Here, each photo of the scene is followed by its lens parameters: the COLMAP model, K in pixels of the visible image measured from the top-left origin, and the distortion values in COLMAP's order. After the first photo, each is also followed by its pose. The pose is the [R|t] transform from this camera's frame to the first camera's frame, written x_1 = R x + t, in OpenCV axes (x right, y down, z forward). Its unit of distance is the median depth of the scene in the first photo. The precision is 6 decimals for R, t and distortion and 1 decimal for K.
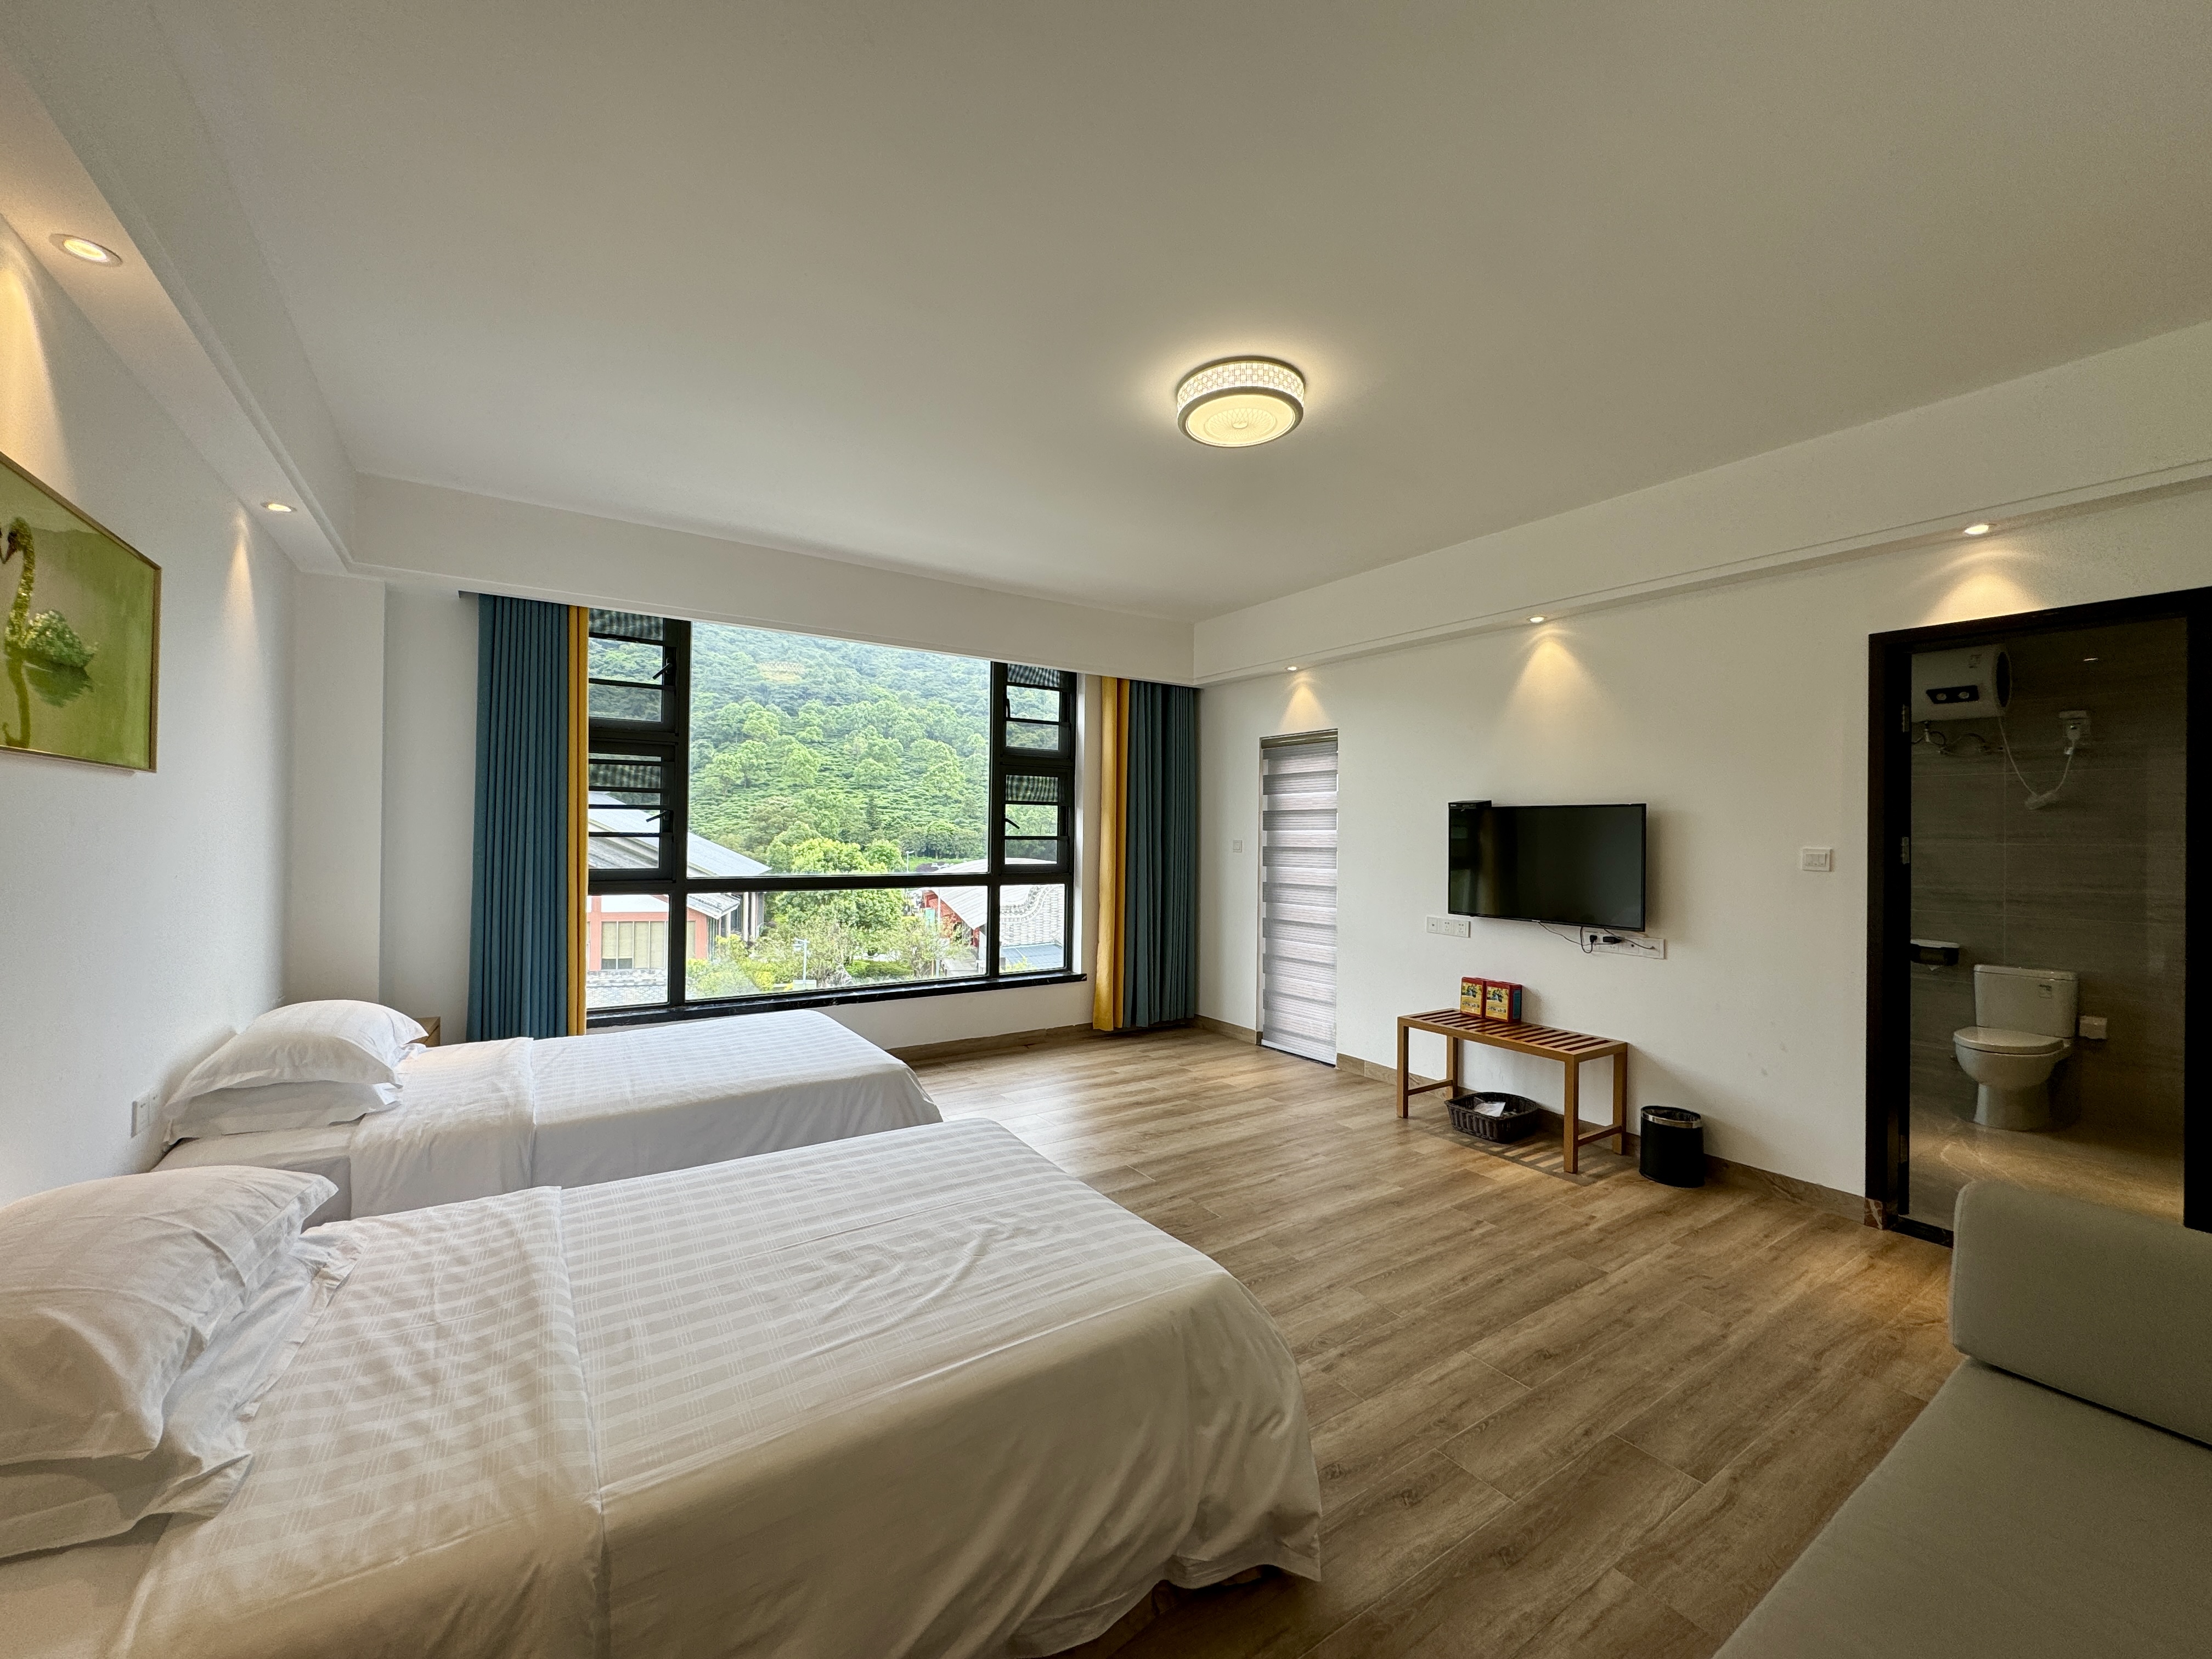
lens RADIAL K [[879.1, 0, 1104.8], [0, 879.1, 825.0], [0, 0, 1]] dist [-0.002848, -0.000007]
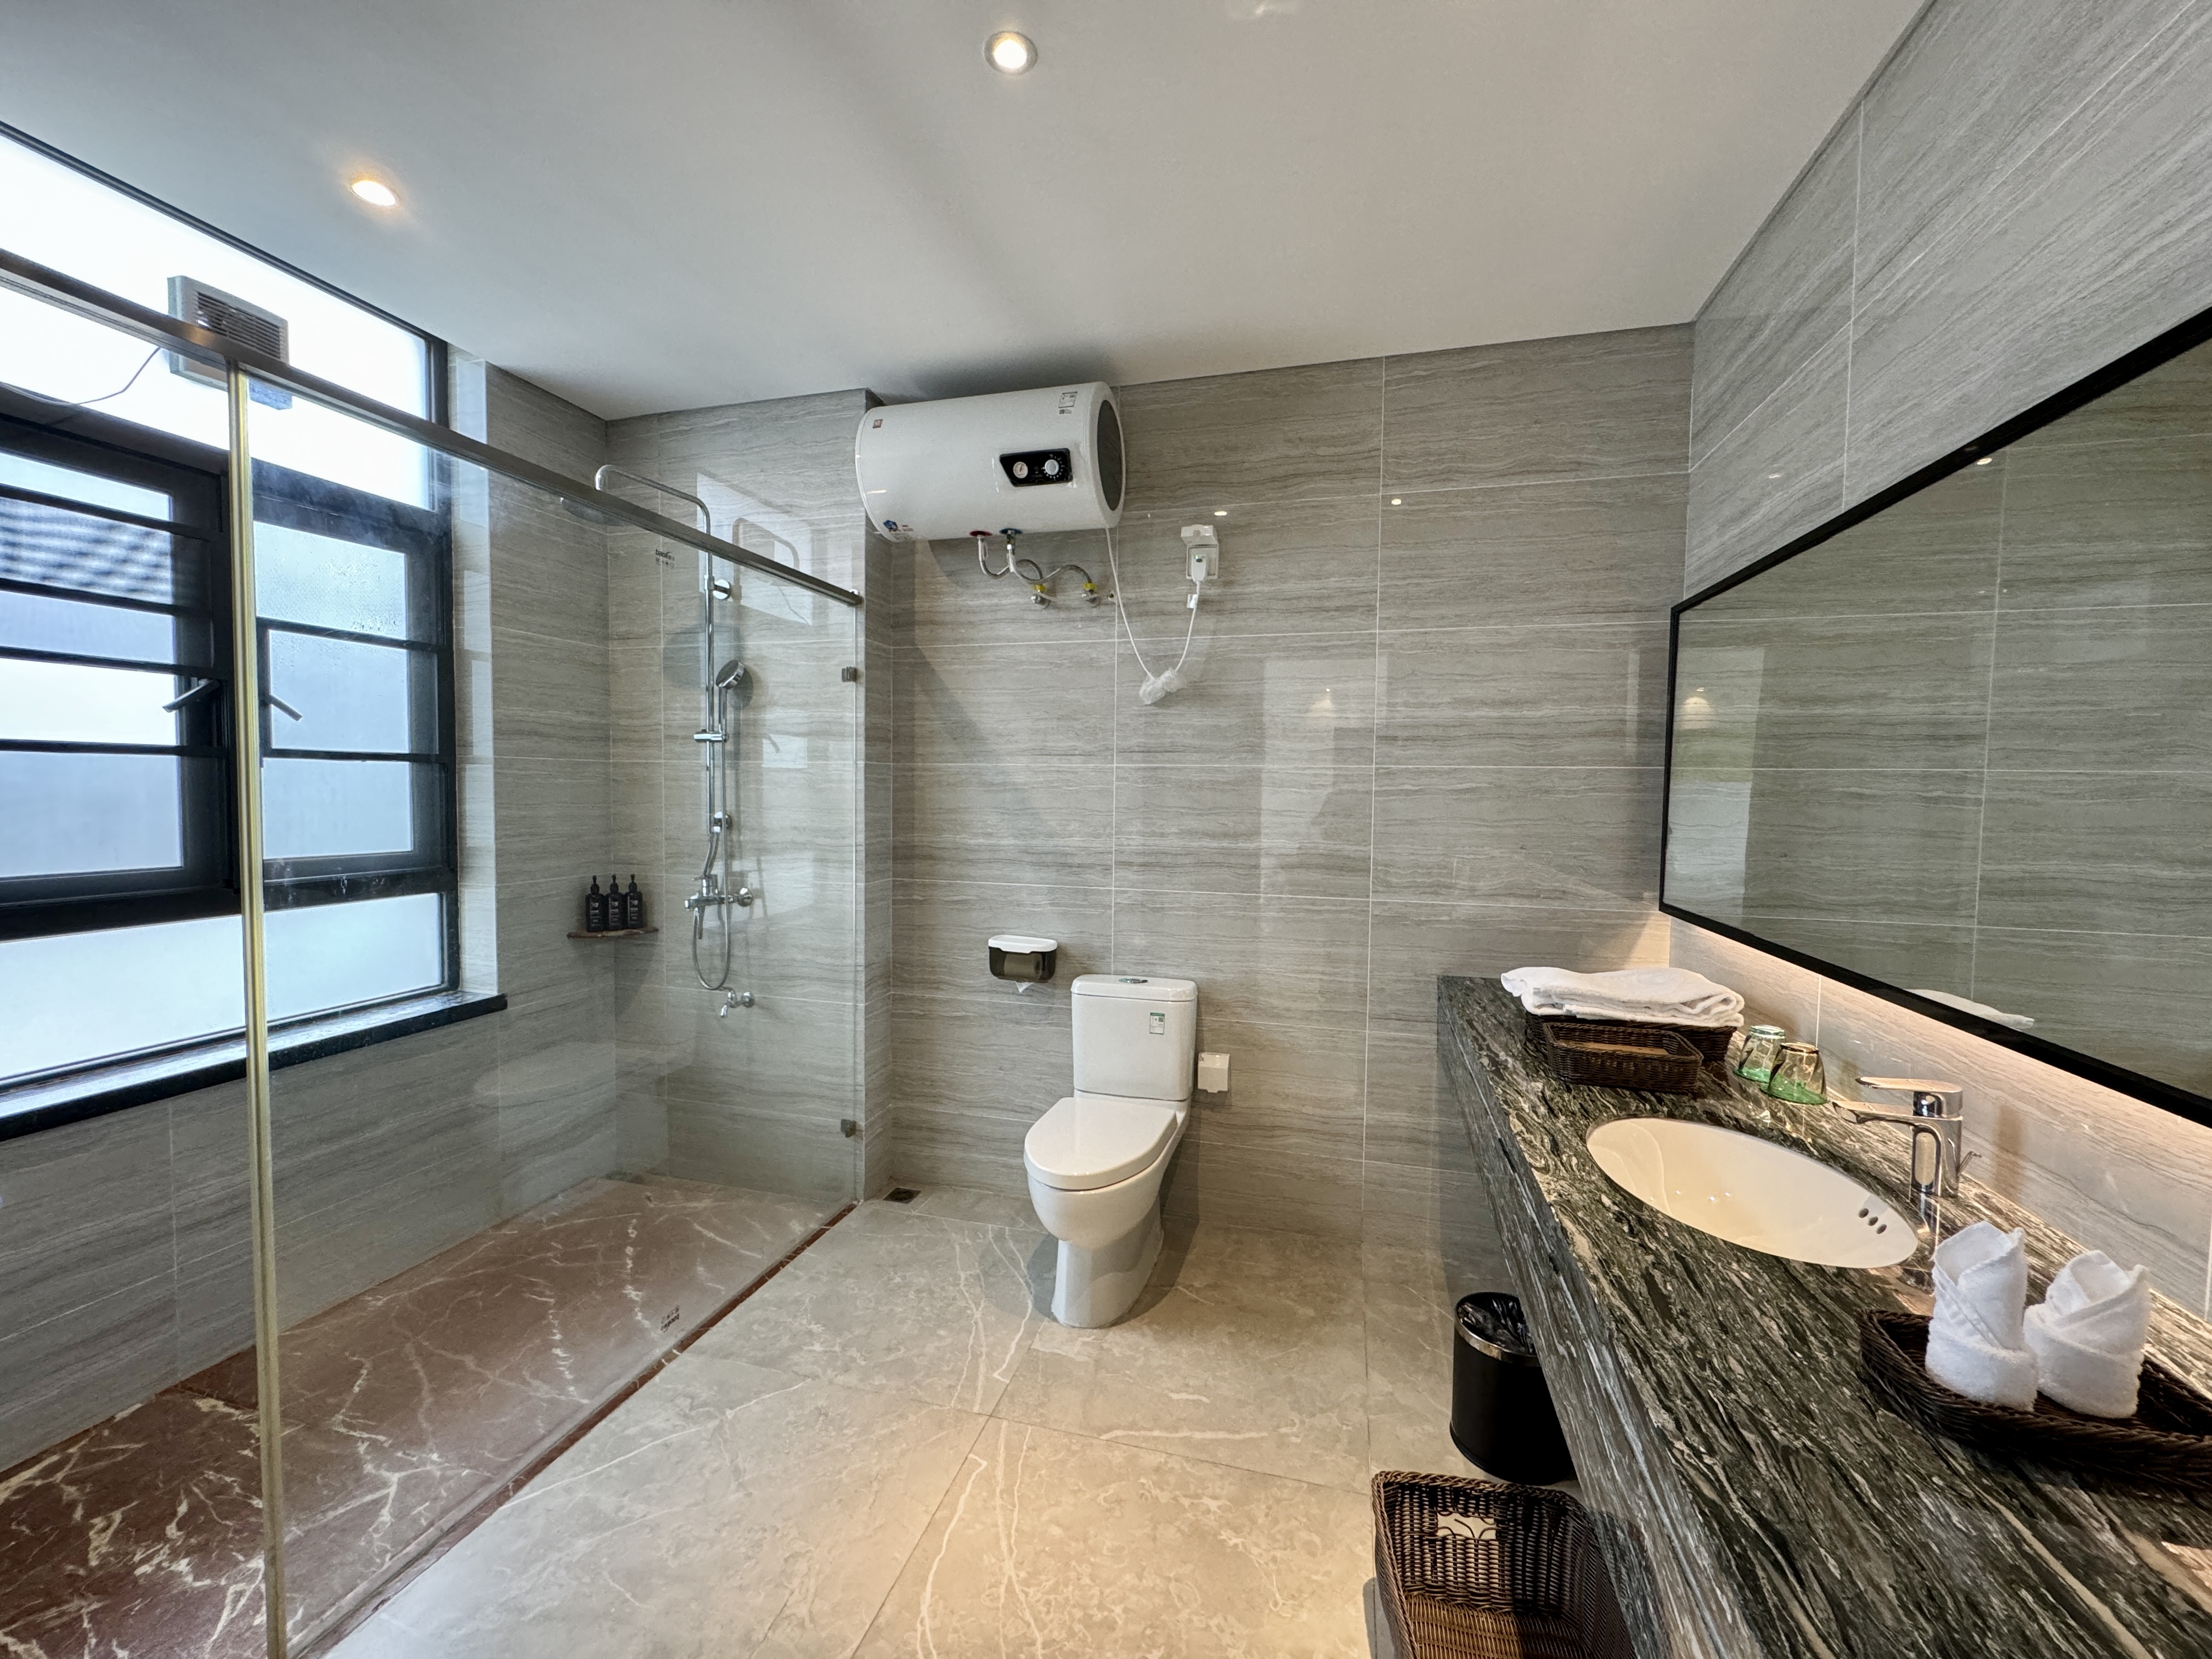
lens RADIAL K [[879.1, 0, 1102.4], [0, 879.1, 822.7], [0, 0, 1]] dist [-0.002848, -0.000007]
pose [[0.754602, -0.034075, 0.655298, 0.073354], [-0.007069, 0.998171, 0.060045, 0.002908], [-0.656145, -0.049942, 0.752980, 0.065077]]
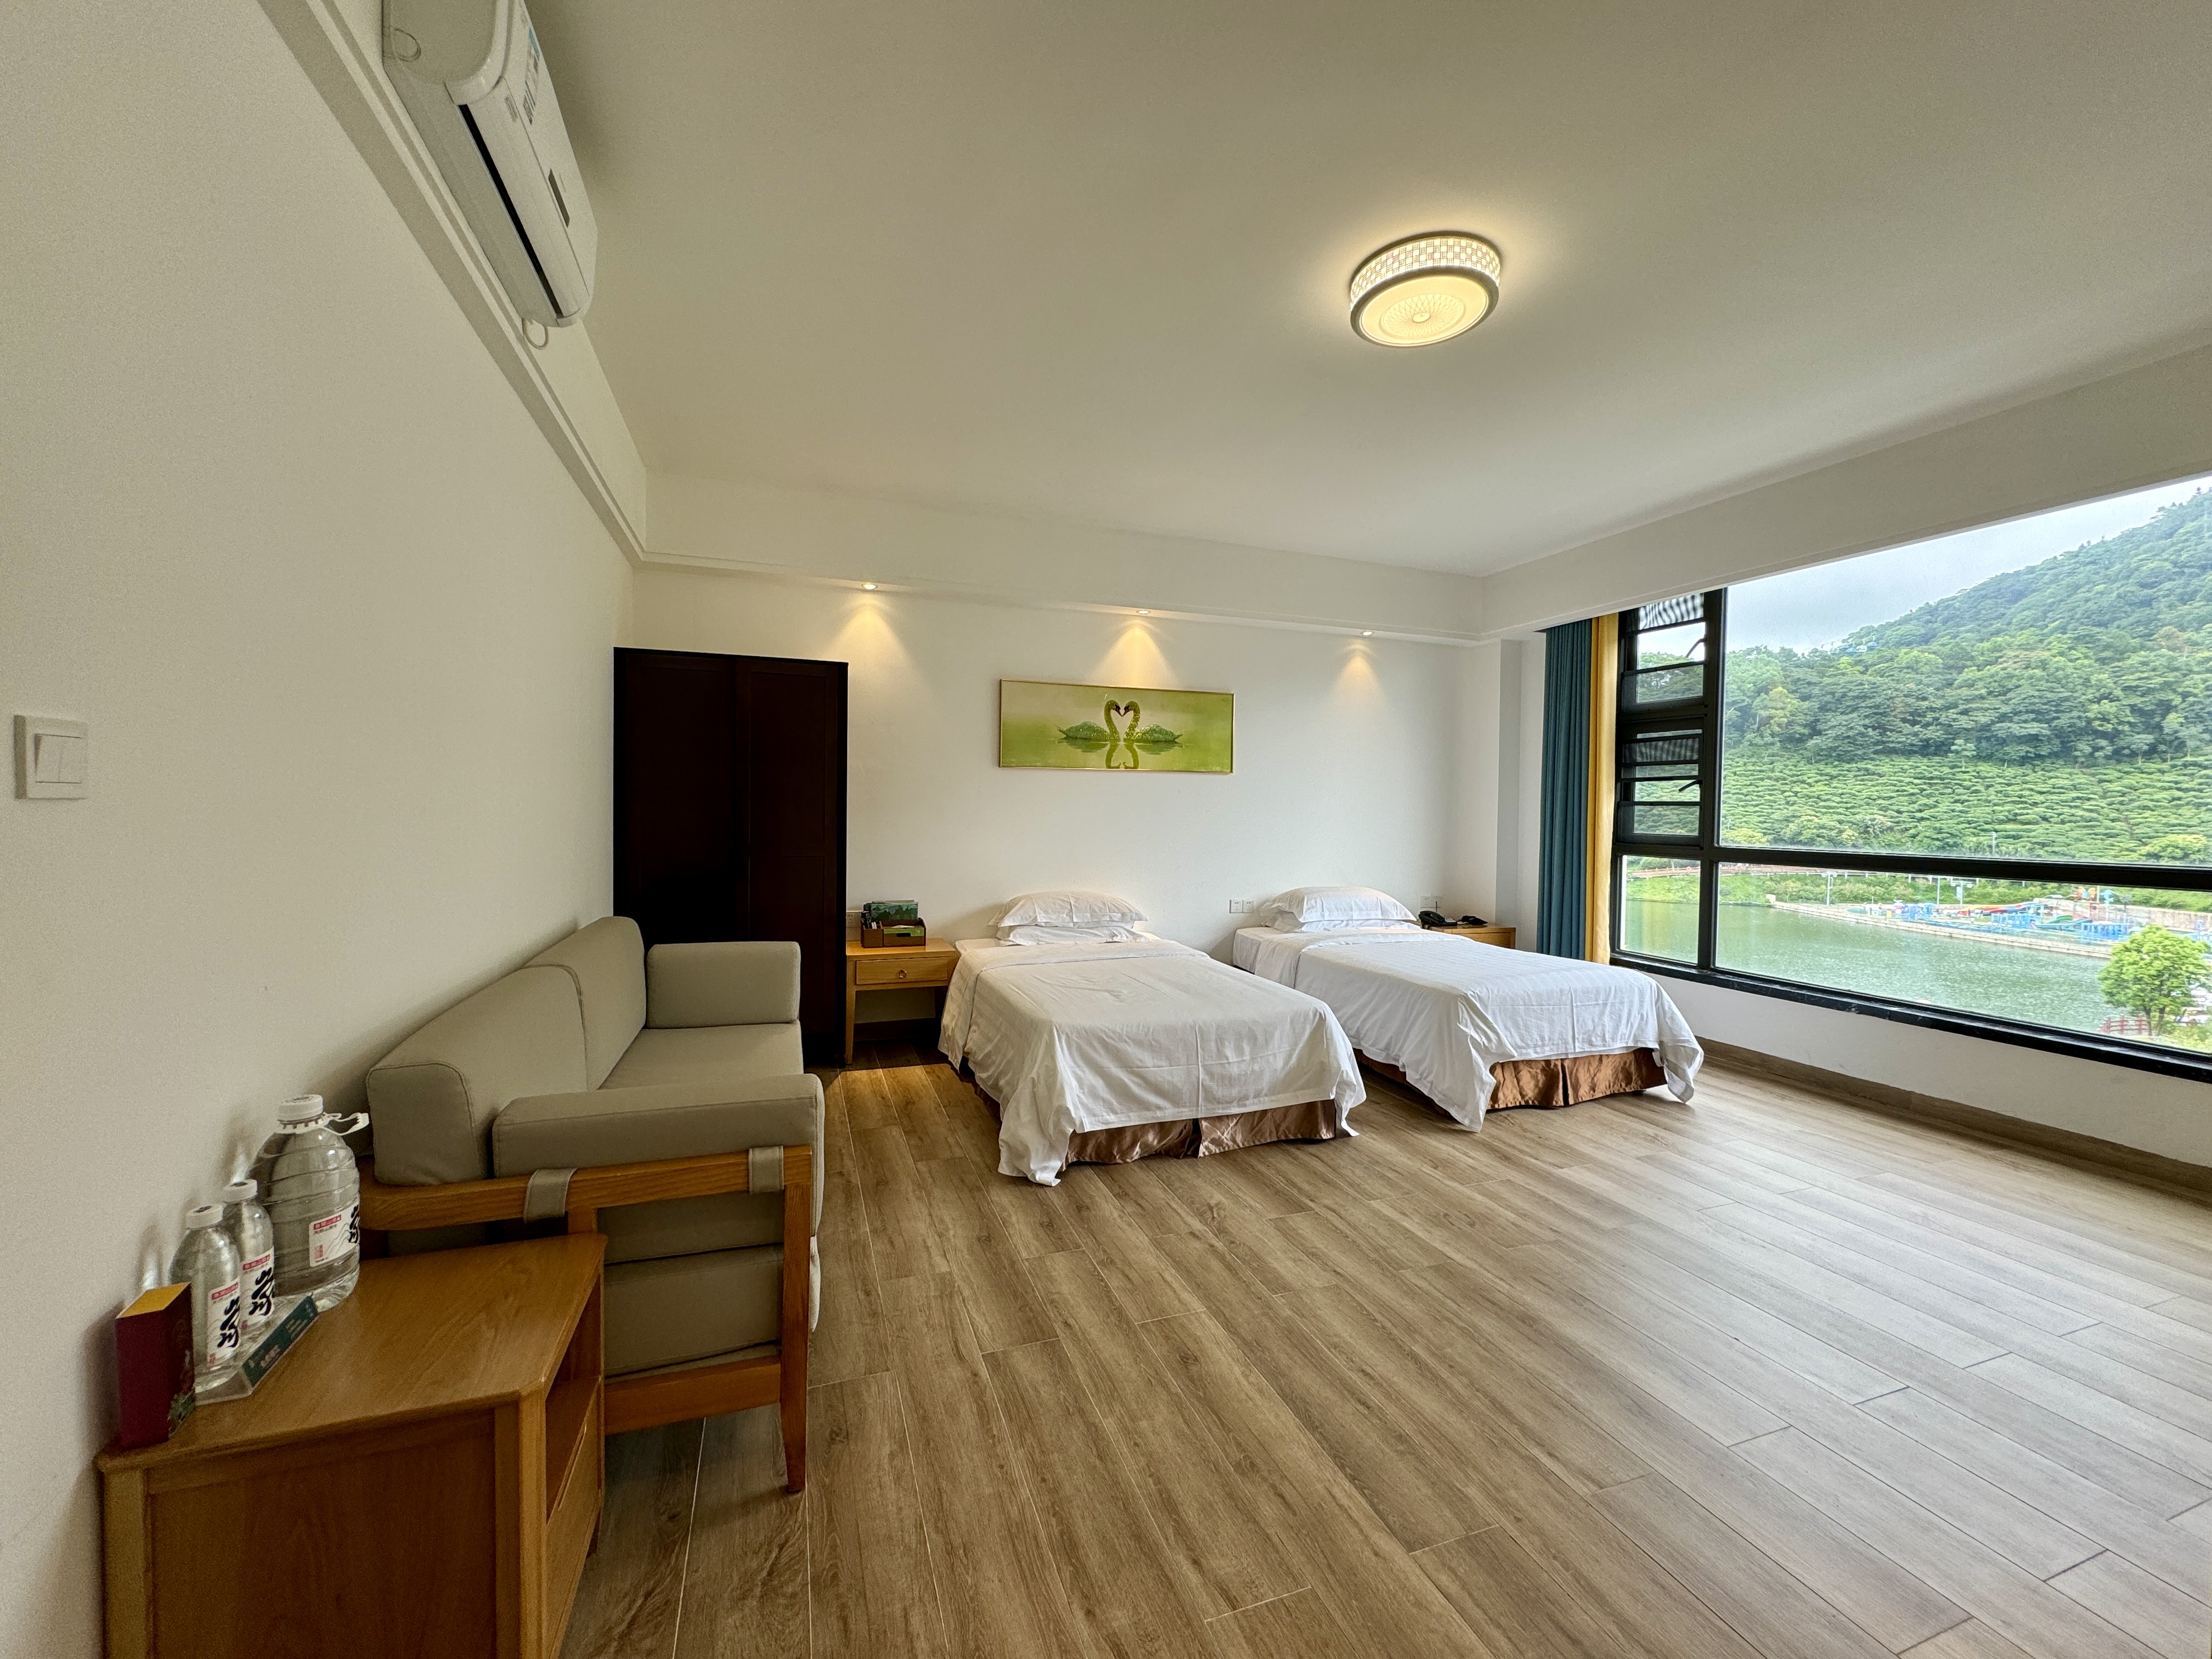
lens RADIAL K [[879.1, 0, 1104.3], [0, 879.1, 825.4], [0, 0, 1]] dist [-0.002848, -0.000007]
pose [[-0.238554, 0.004047, -0.971121, 1.018554], [-0.008089, 0.999948, 0.006154, 0.053319], [0.971096, 0.009323, -0.238508, 0.838303]]
